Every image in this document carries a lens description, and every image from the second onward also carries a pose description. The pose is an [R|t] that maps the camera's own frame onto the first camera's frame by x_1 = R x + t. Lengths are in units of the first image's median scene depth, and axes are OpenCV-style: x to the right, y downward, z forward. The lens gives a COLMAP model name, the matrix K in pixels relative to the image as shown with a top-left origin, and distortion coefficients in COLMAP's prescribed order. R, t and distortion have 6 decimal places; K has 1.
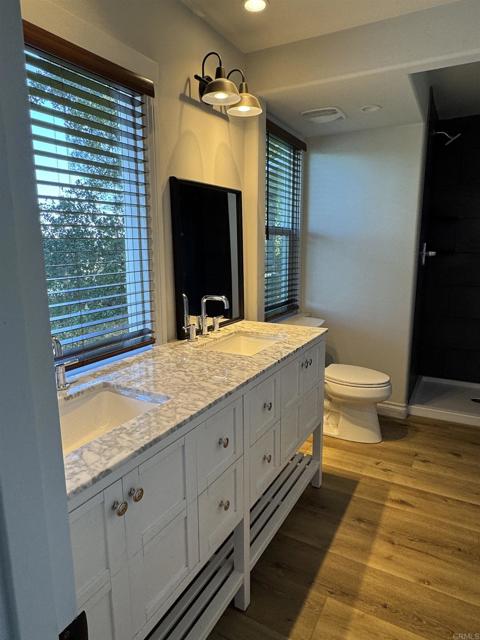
lens RADIAL K [[405.6, 0, 236.2], [0, 405.6, 319.3], [0, 0, 1]] dist [0.002244, 0.002270]
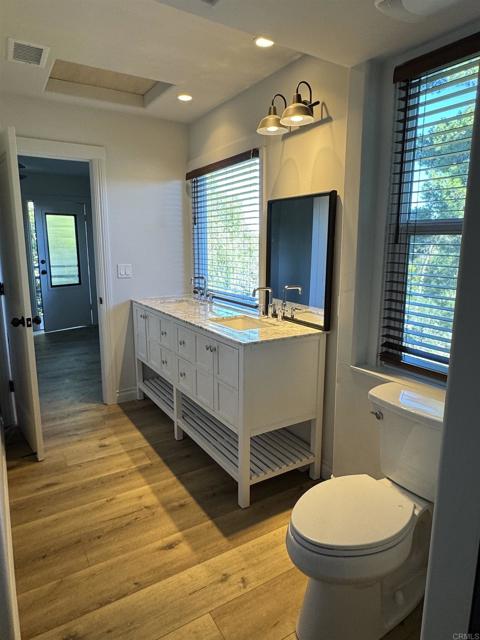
lens RADIAL K [[405.6, 0, 236.2], [0, 405.6, 319.3], [0, 0, 1]] dist [0.002244, 0.002270]
pose [[-0.494789, 0.167917, -0.852636, 1.138173], [-0.159361, 0.946983, 0.278975, -0.314997], [0.854276, 0.273911, -0.441797, 1.560971]]
